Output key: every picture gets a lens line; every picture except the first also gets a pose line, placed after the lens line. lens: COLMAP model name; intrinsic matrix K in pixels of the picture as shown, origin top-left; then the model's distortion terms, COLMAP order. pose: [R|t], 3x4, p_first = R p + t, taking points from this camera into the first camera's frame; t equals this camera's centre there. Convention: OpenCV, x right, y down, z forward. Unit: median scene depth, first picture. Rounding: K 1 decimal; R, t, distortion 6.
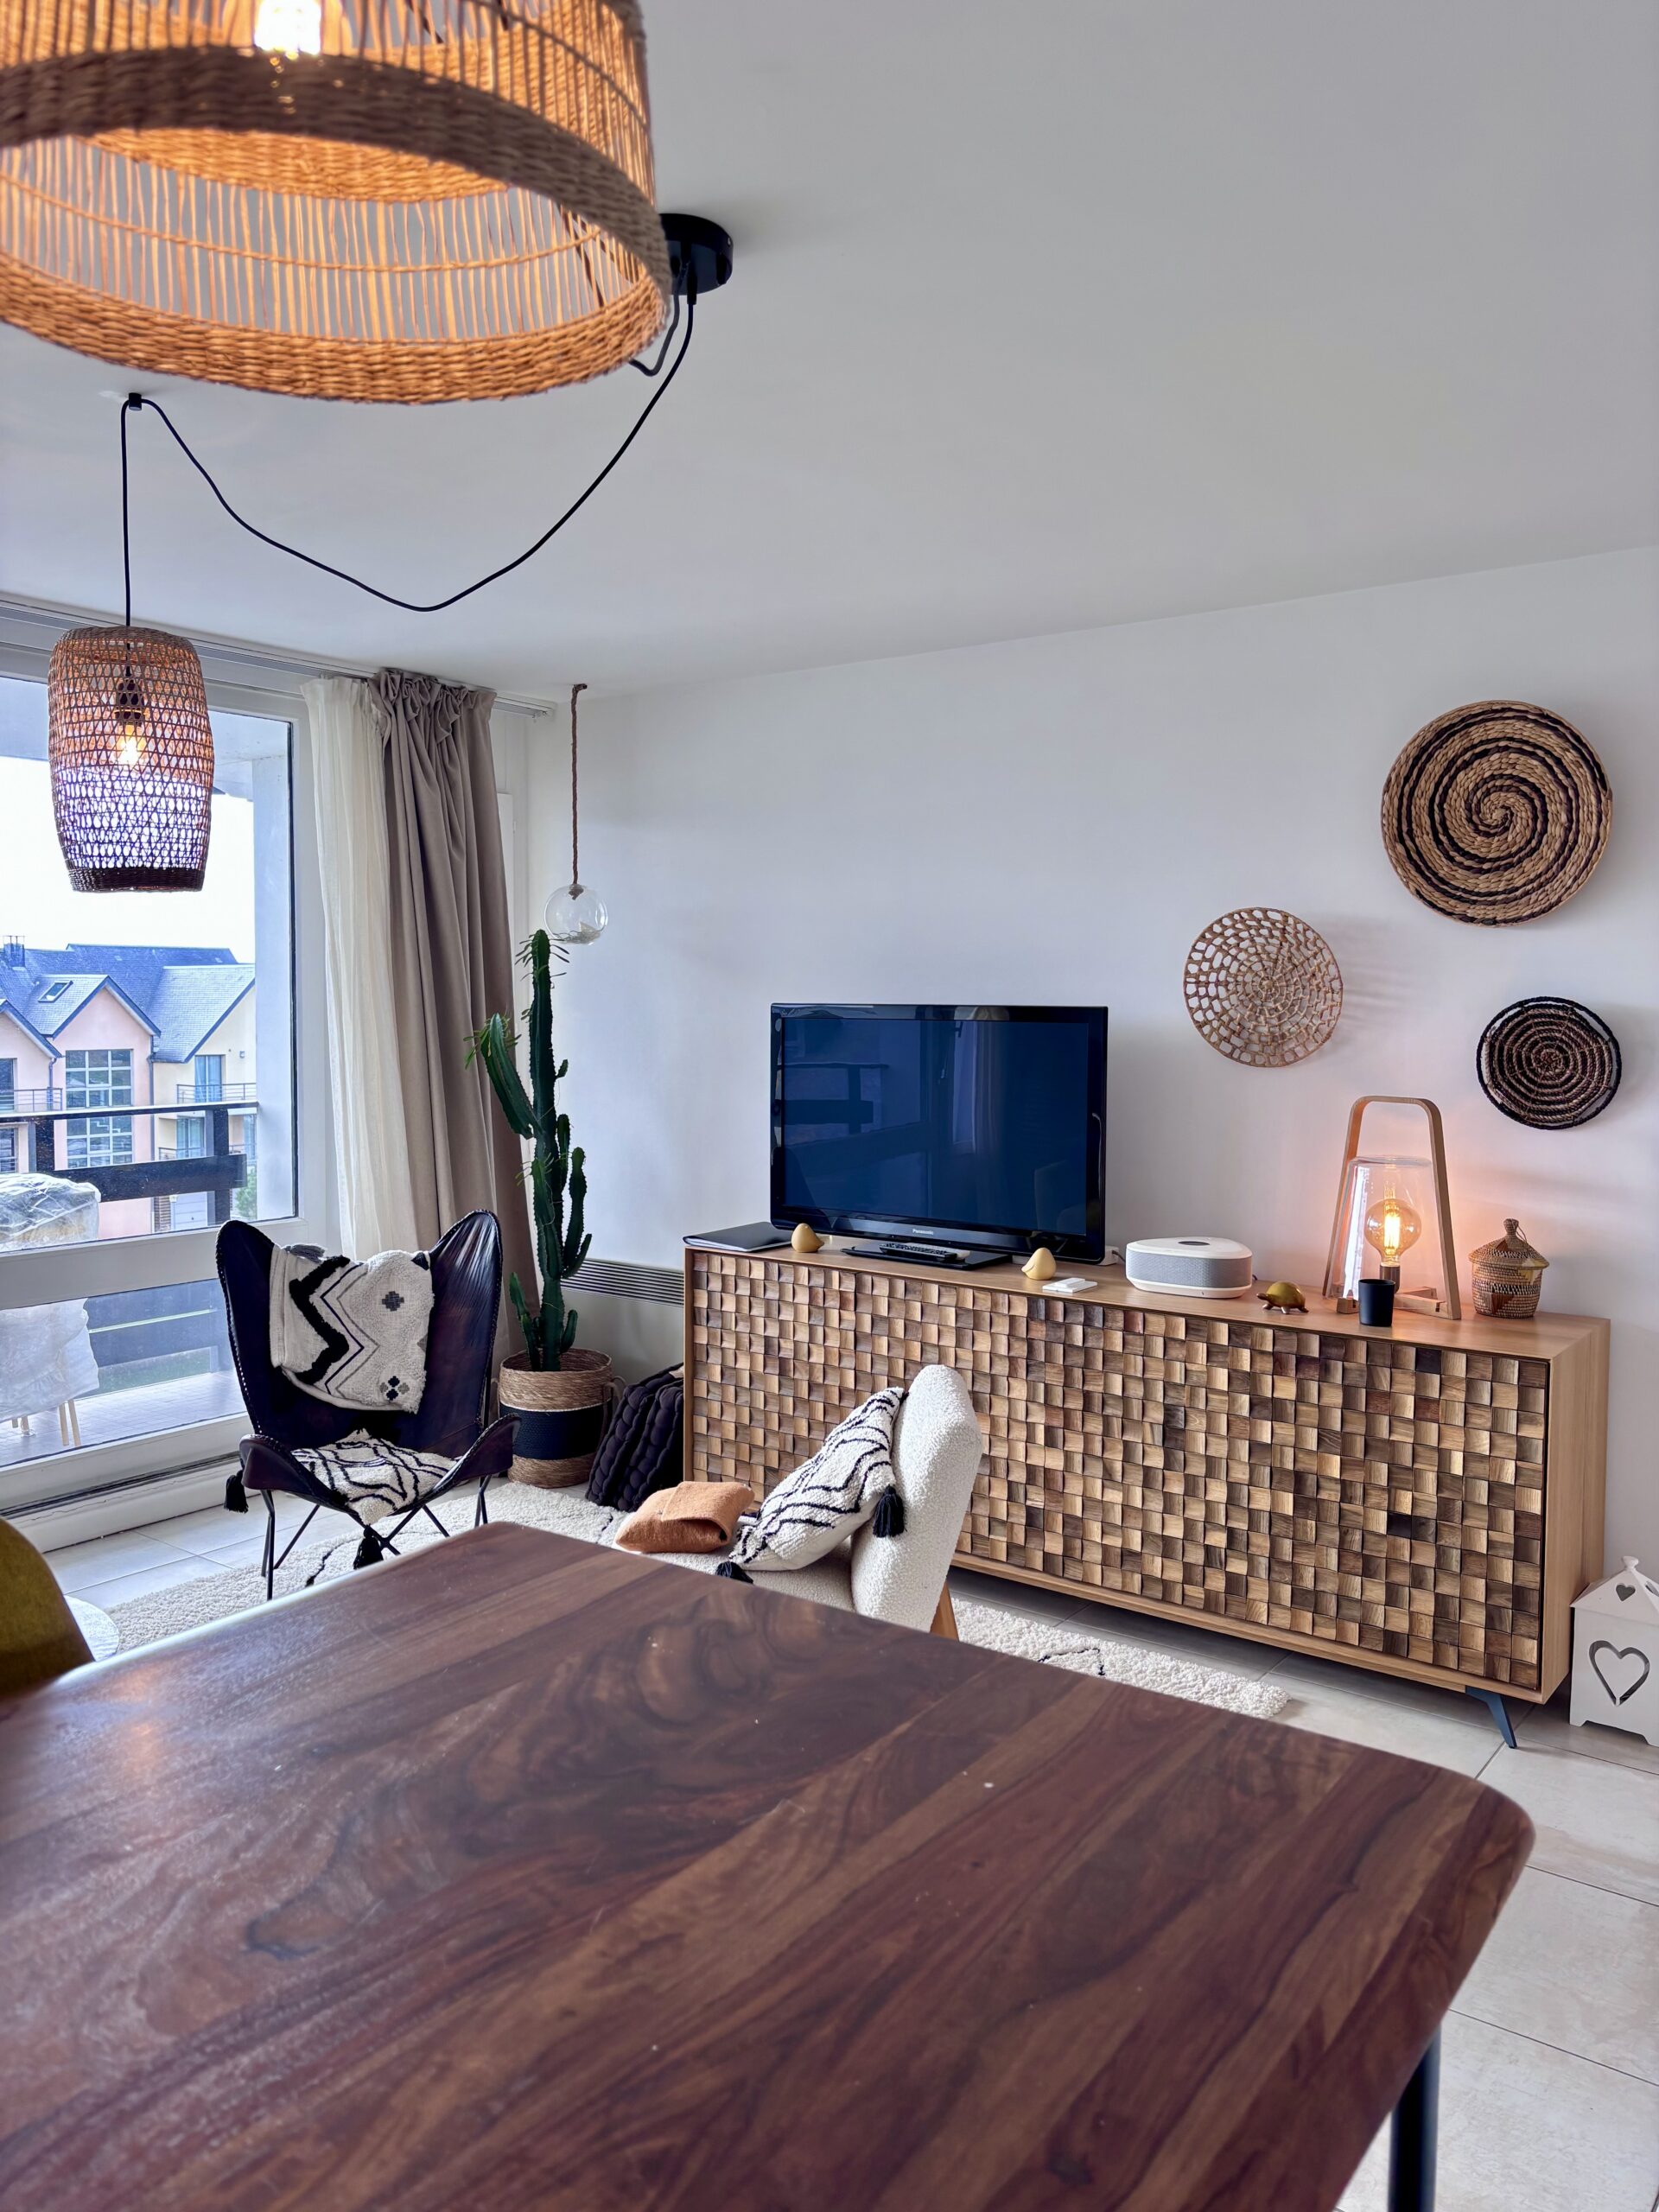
lens RADIAL K [[1675.5, 0, 820.5], [0, 1675.5, 1098.9], [0, 0, 1]] dist [0.056365, -0.041032]
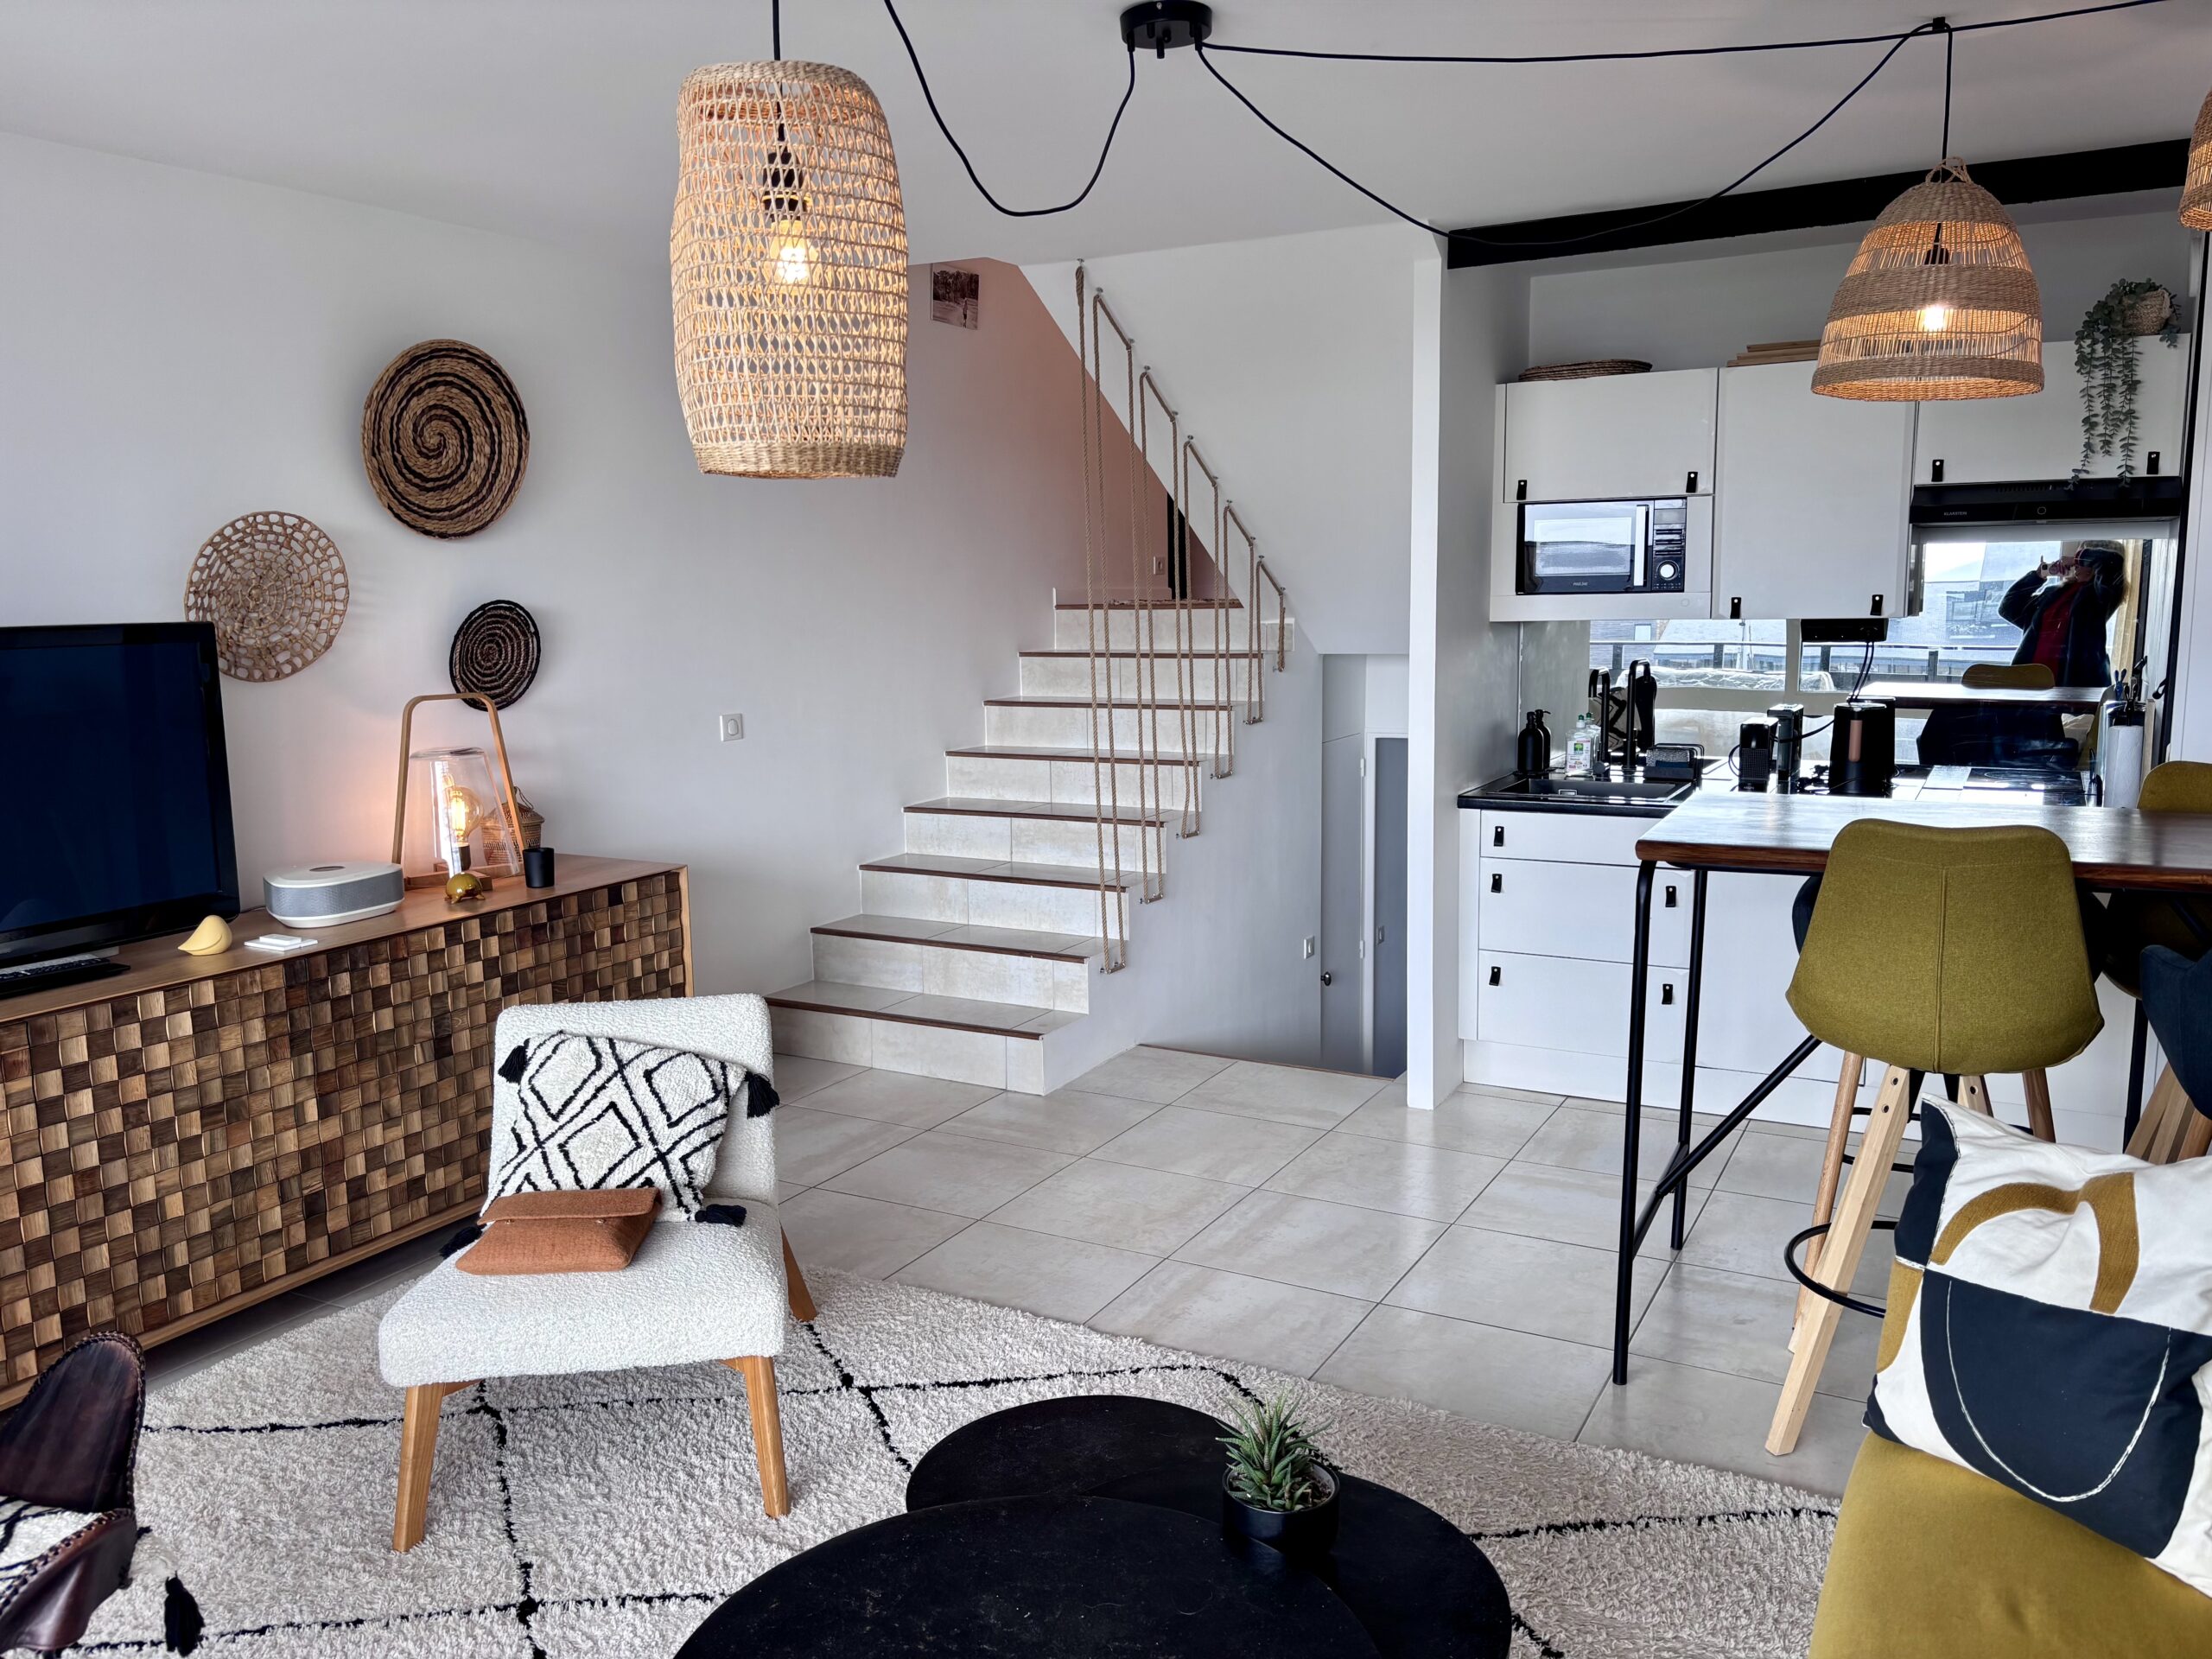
lens RADIAL K [[1675.5, 0, 1099.0], [0, 1675.5, 834.5], [0, 0, 1]] dist [0.056365, -0.041032]
pose [[-0.129477, -0.157273, 0.979031, -0.809563], [0.076929, 0.982773, 0.168047, -0.063759], [-0.988594, 0.097074, -0.115147, 0.711978]]
